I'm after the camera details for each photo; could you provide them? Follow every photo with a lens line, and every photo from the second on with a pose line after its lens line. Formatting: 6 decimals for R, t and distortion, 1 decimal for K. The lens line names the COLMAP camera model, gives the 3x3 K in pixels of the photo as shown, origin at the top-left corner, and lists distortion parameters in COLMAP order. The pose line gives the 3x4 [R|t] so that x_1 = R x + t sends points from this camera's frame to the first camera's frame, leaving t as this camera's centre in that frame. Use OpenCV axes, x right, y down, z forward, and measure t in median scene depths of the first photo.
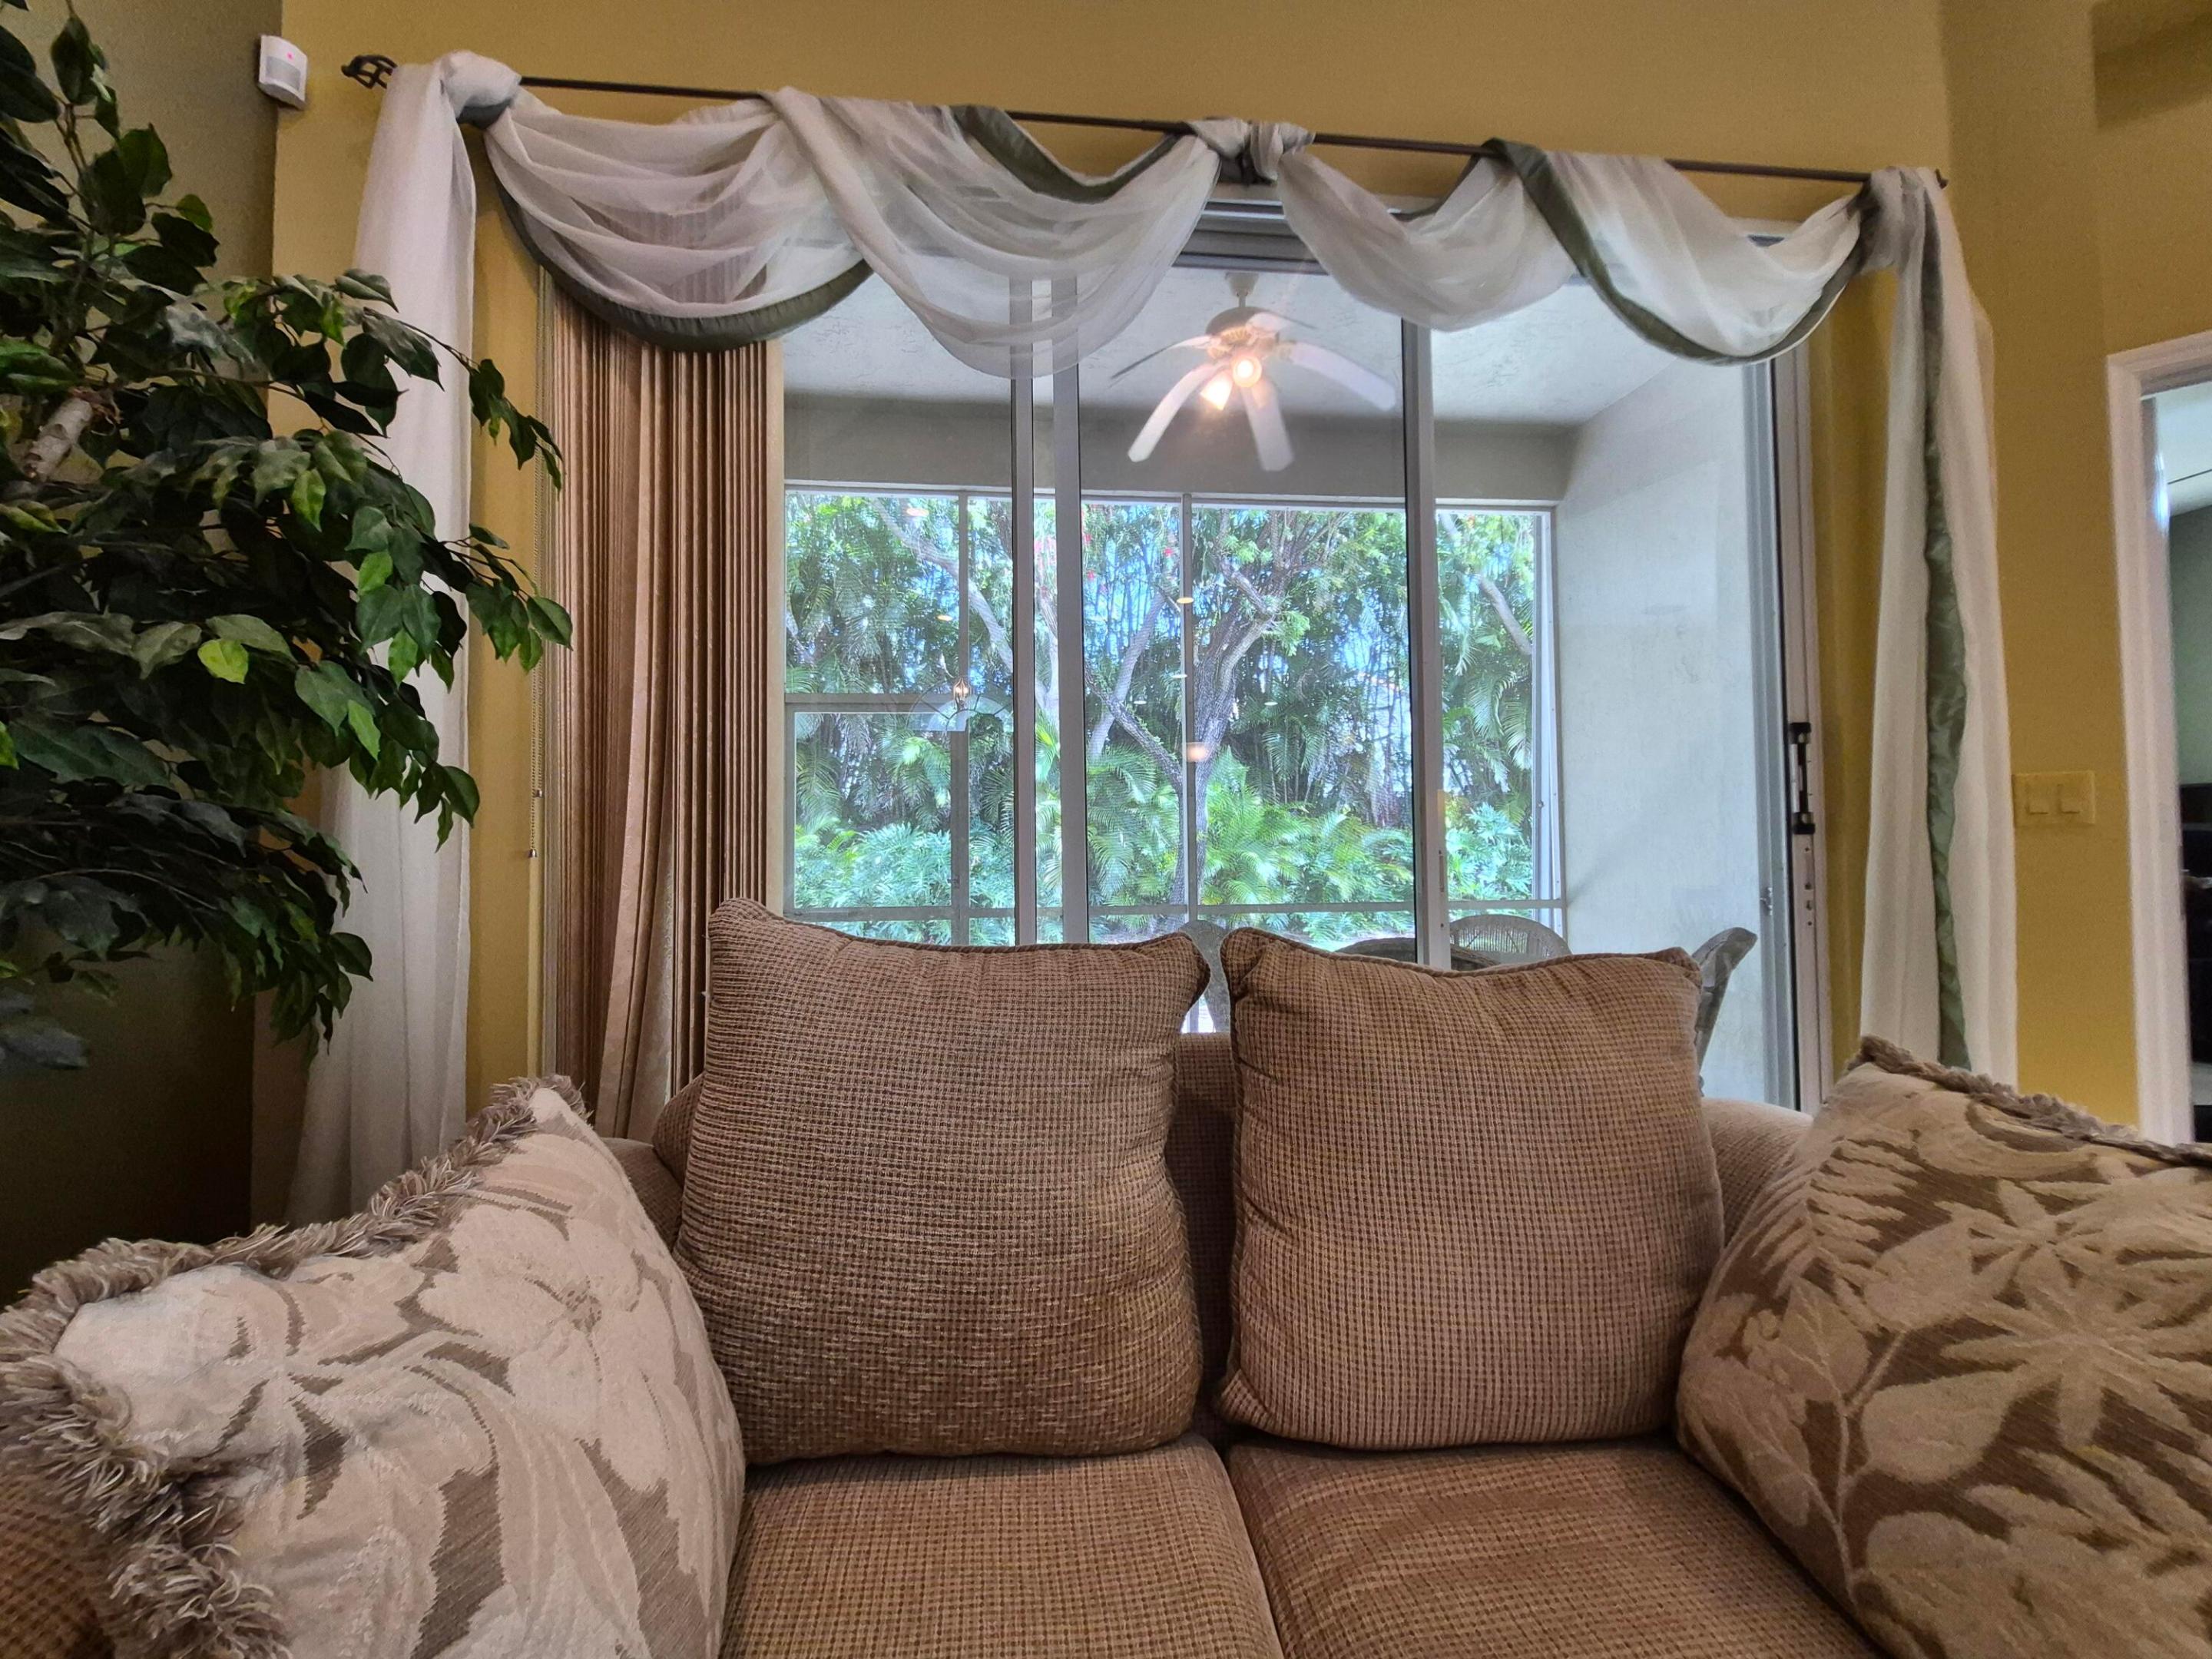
lens RADIAL K [[885.4, 0, 1096.2], [0, 885.4, 819.6], [0, 0, 1]] dist [0.002061, -0.000542]
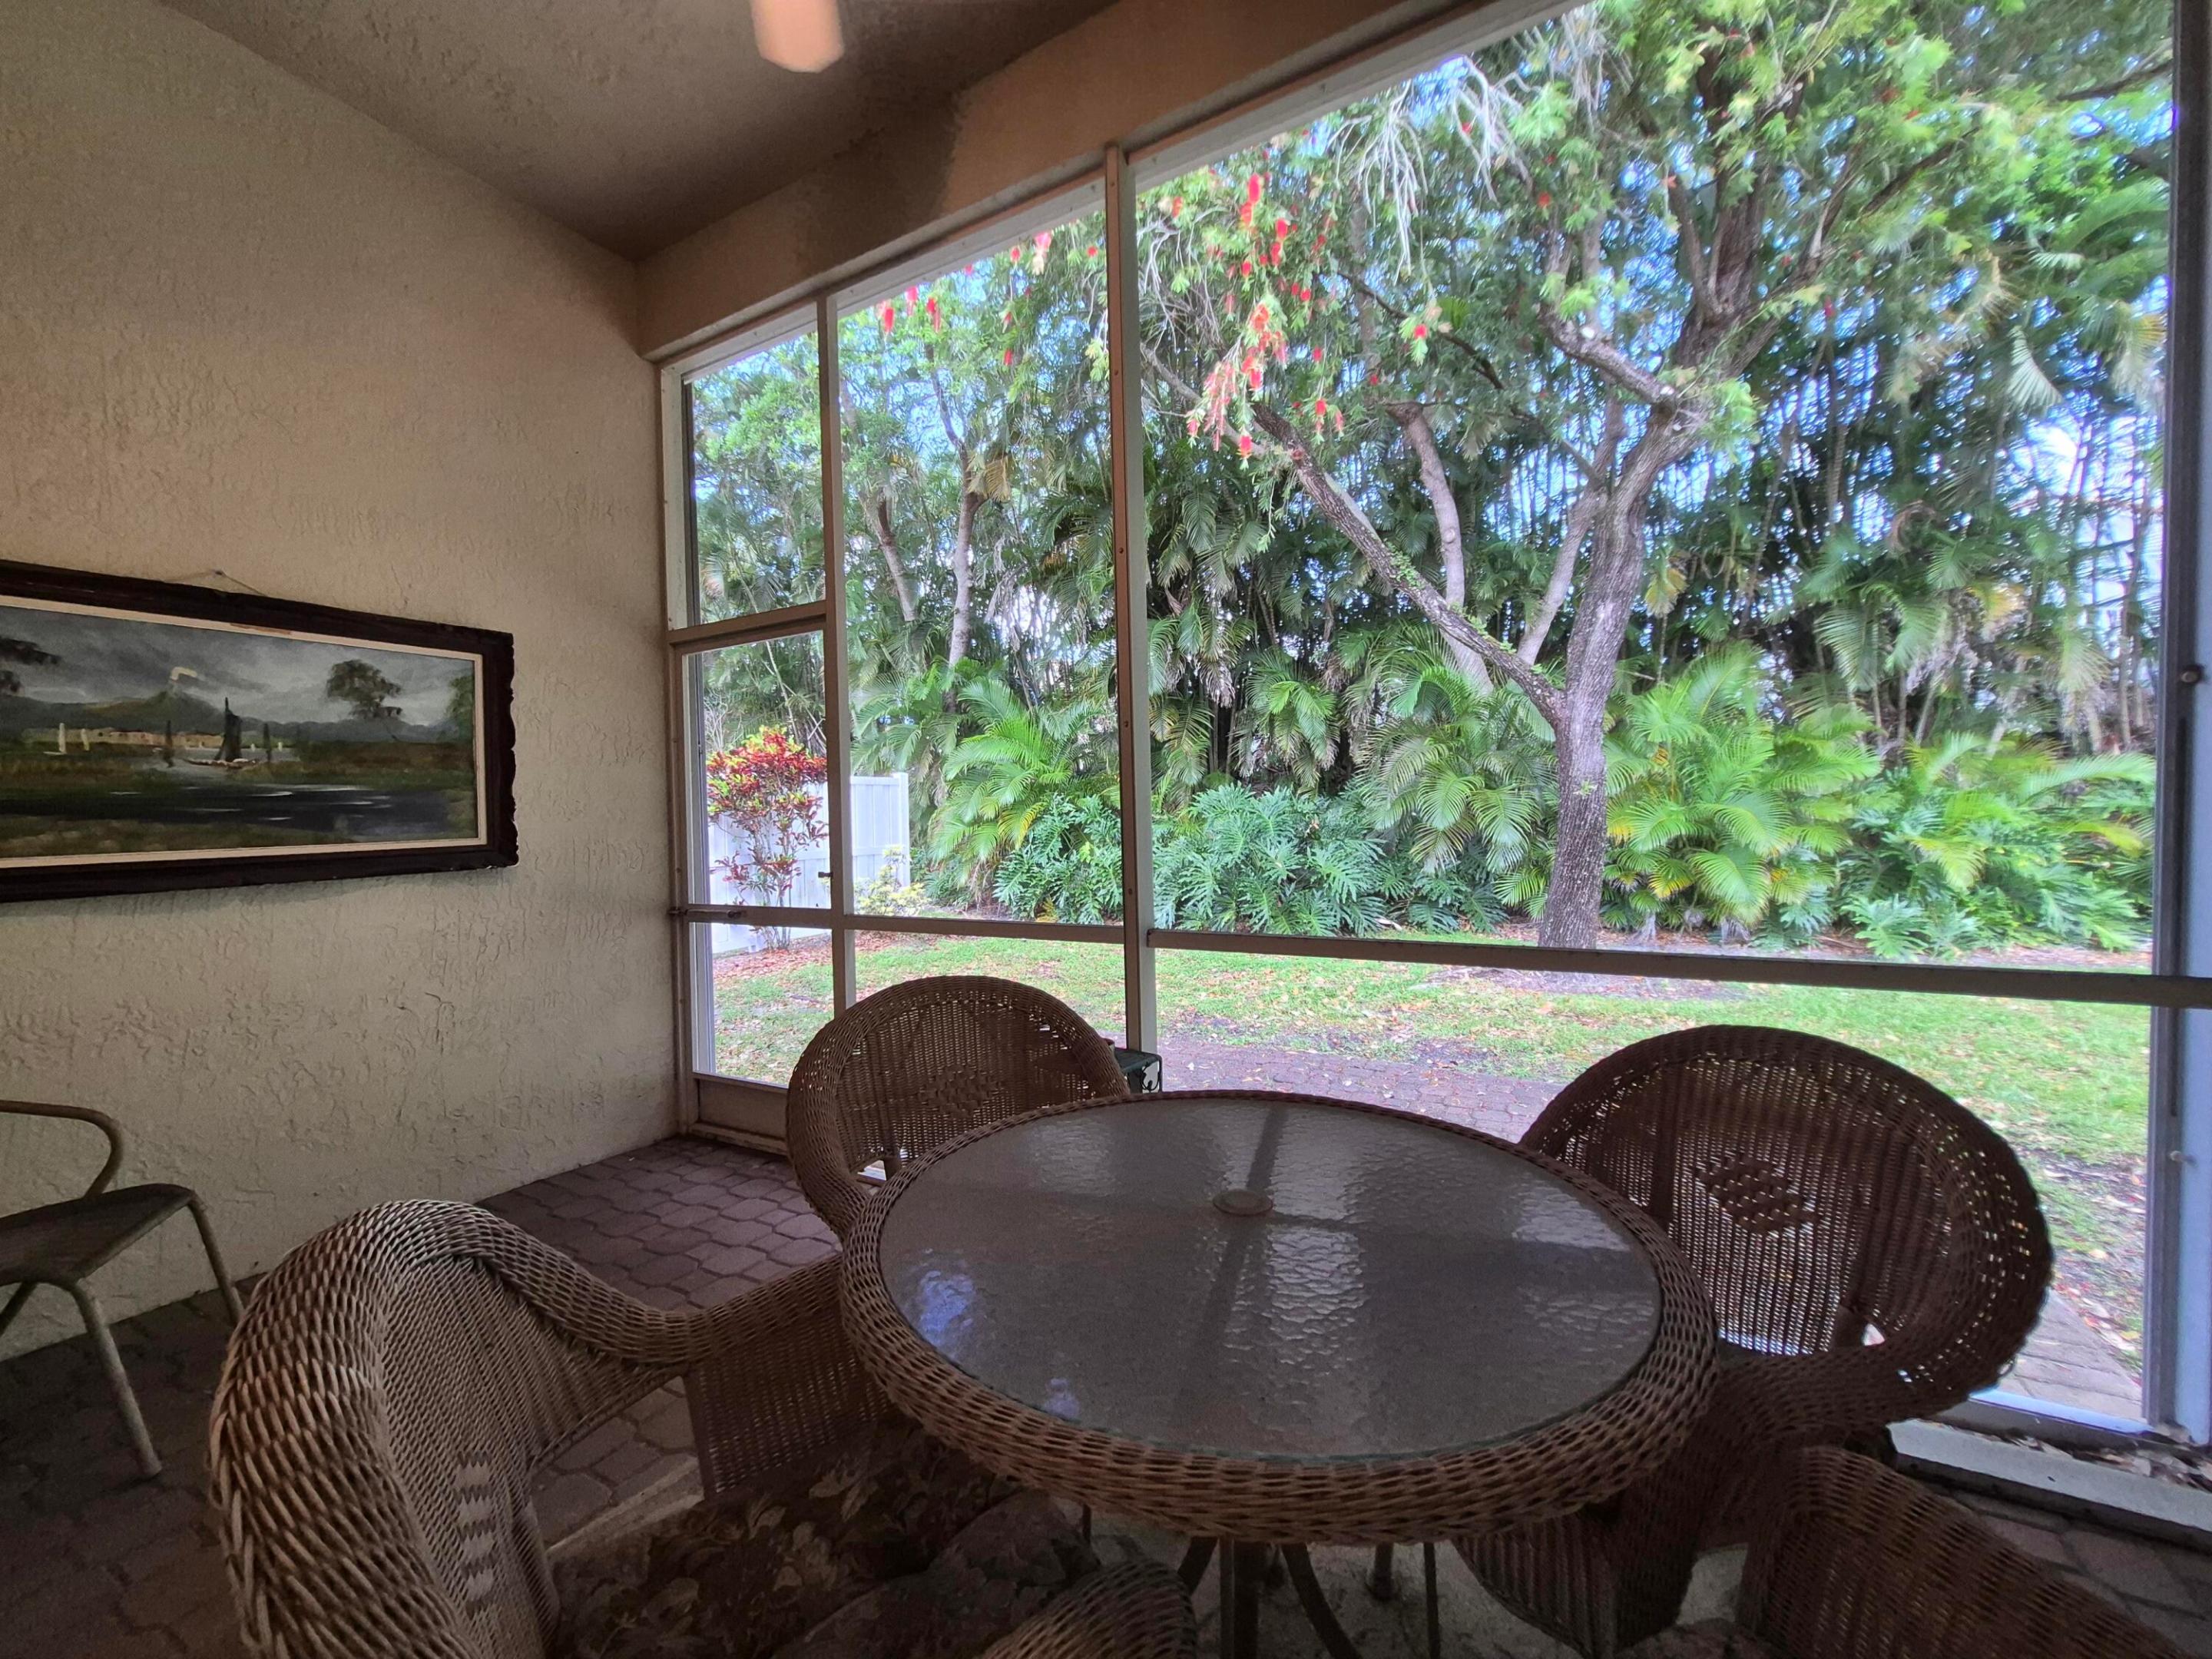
lens RADIAL K [[885.4, 0, 1096.2], [0, 885.4, 819.6], [0, 0, 1]] dist [0.002061, -0.000542]
pose [[0.809397, -0.008160, -0.587205, 0.148440], [0.037148, 0.998612, 0.037327, 0.003398], [0.586085, -0.052026, 0.808577, 0.191976]]
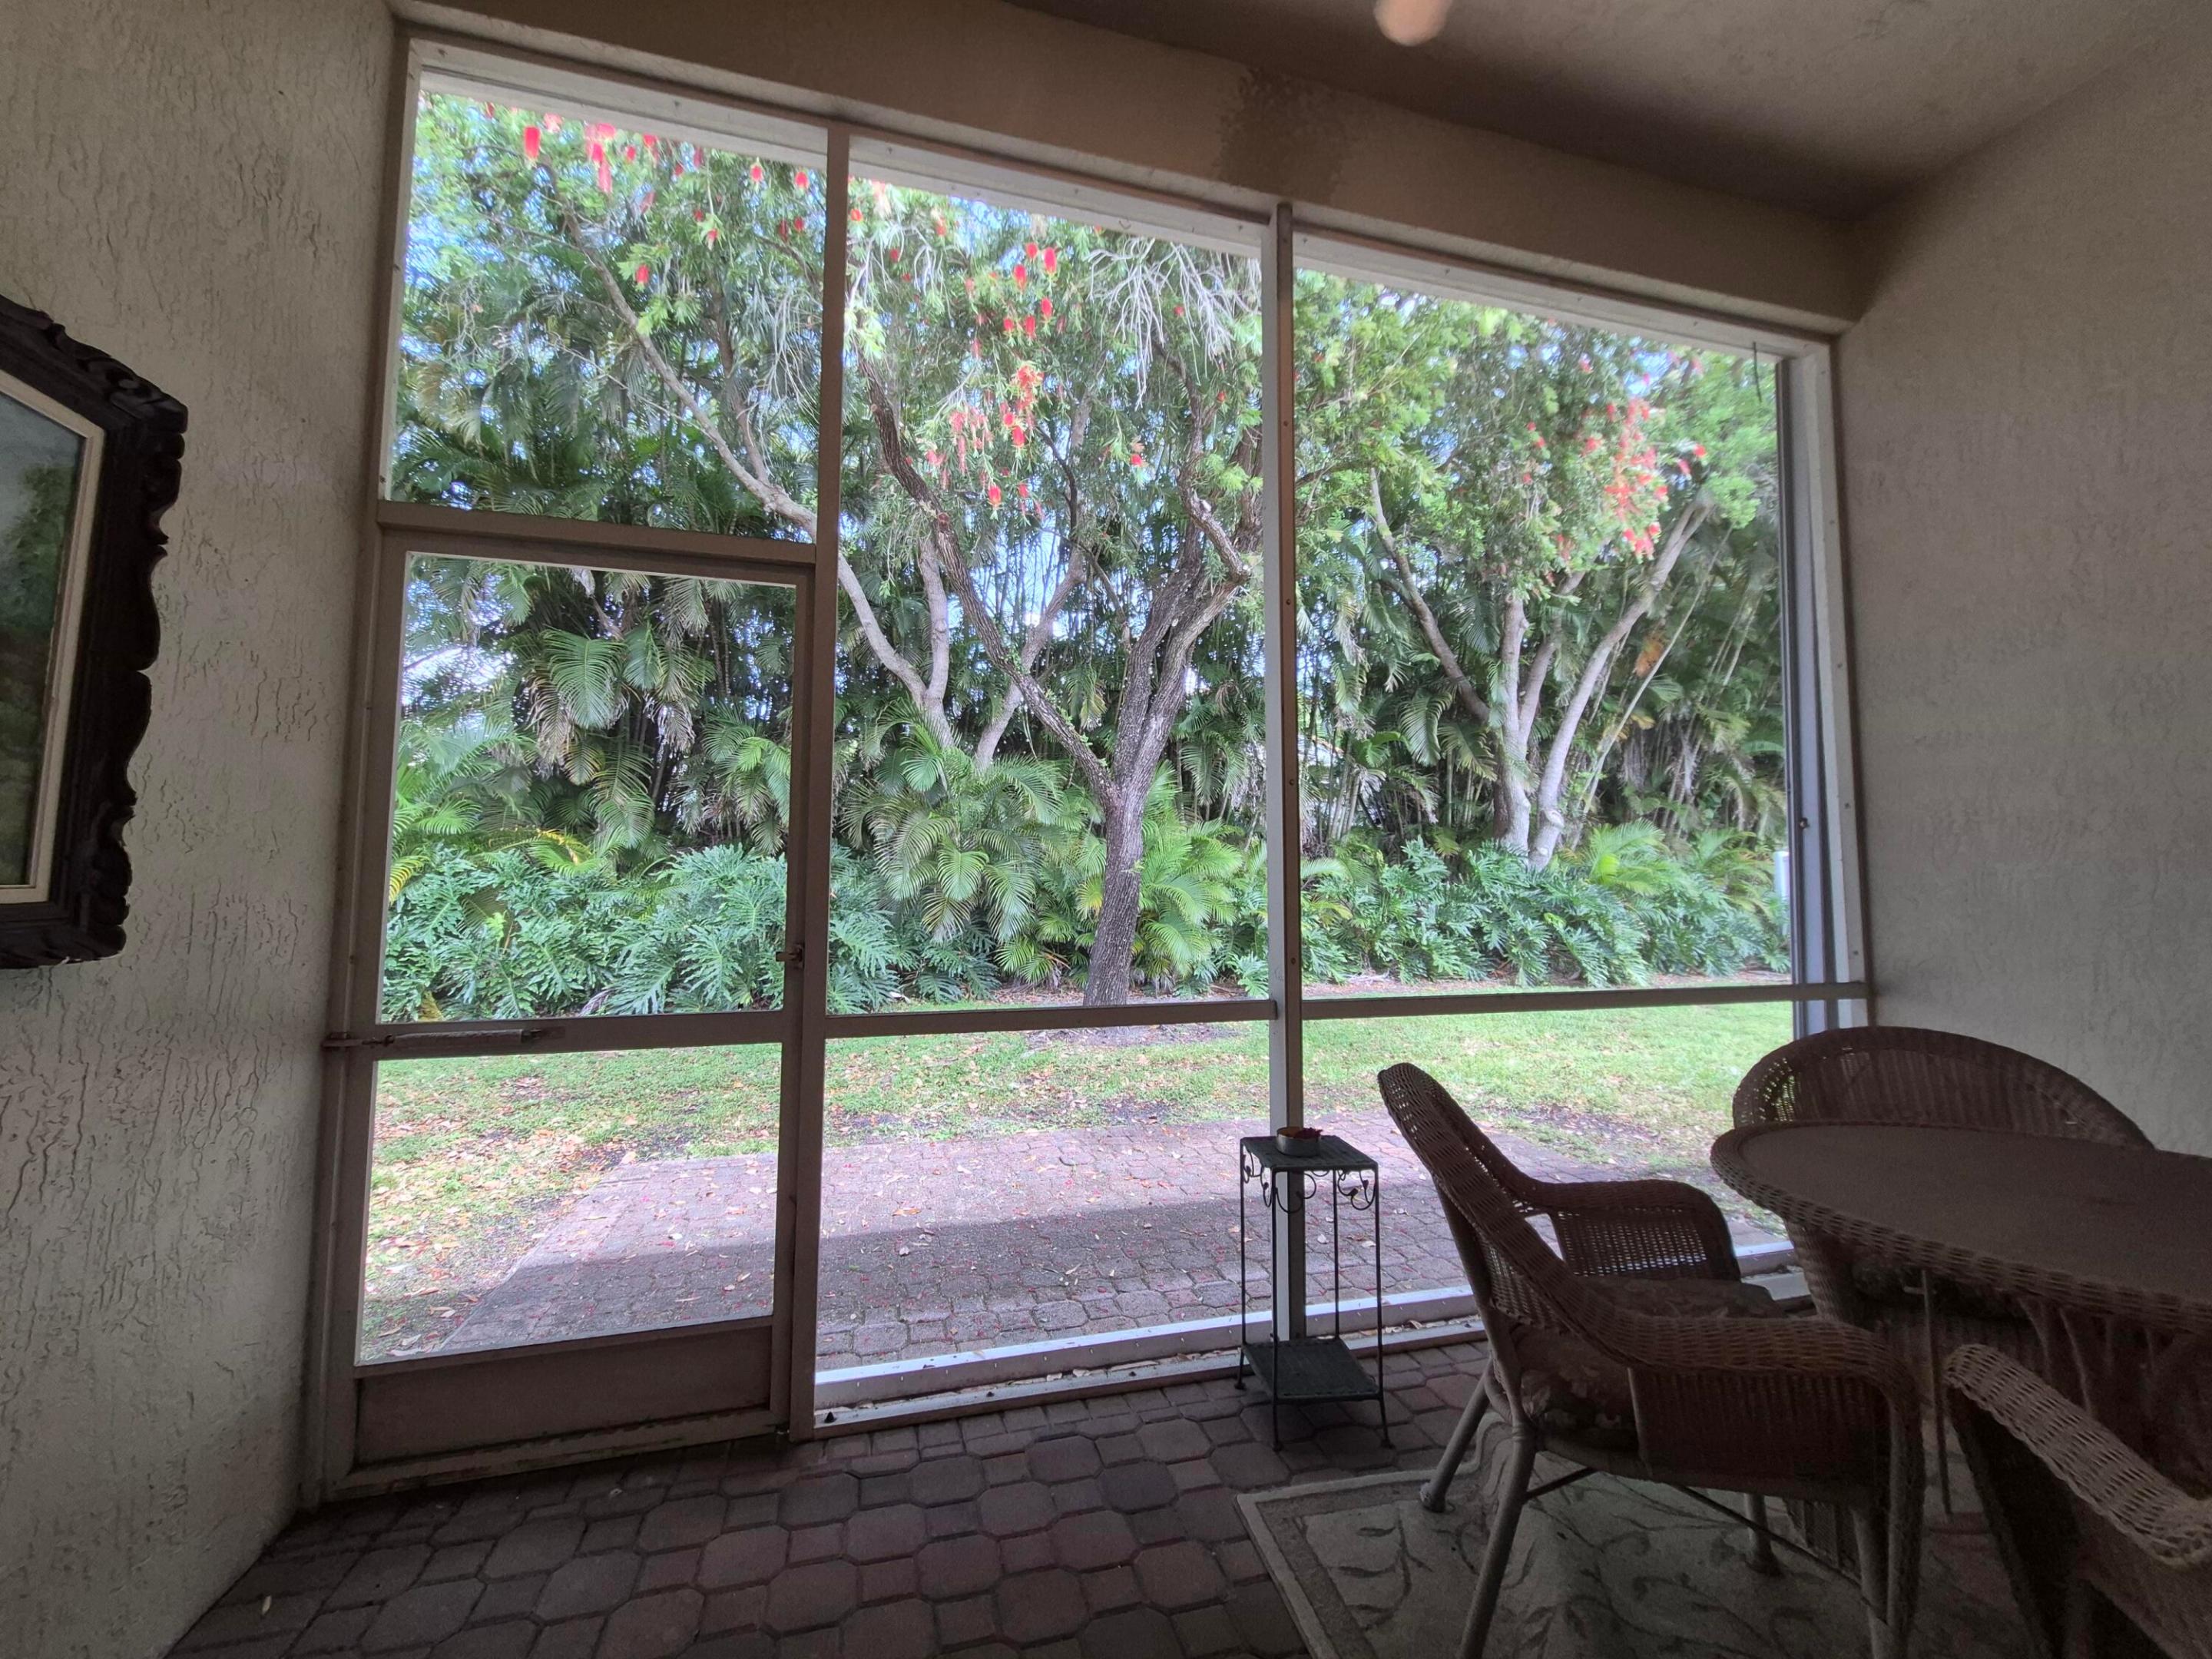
lens RADIAL K [[885.4, 0, 1096.2], [0, 885.4, 819.6], [0, 0, 1]] dist [0.002061, -0.000542]
pose [[0.986961, 0.026753, 0.158719, -0.028147], [-0.020968, 0.999057, -0.038009, 0.005420], [-0.159586, 0.034185, 0.986592, 0.179953]]
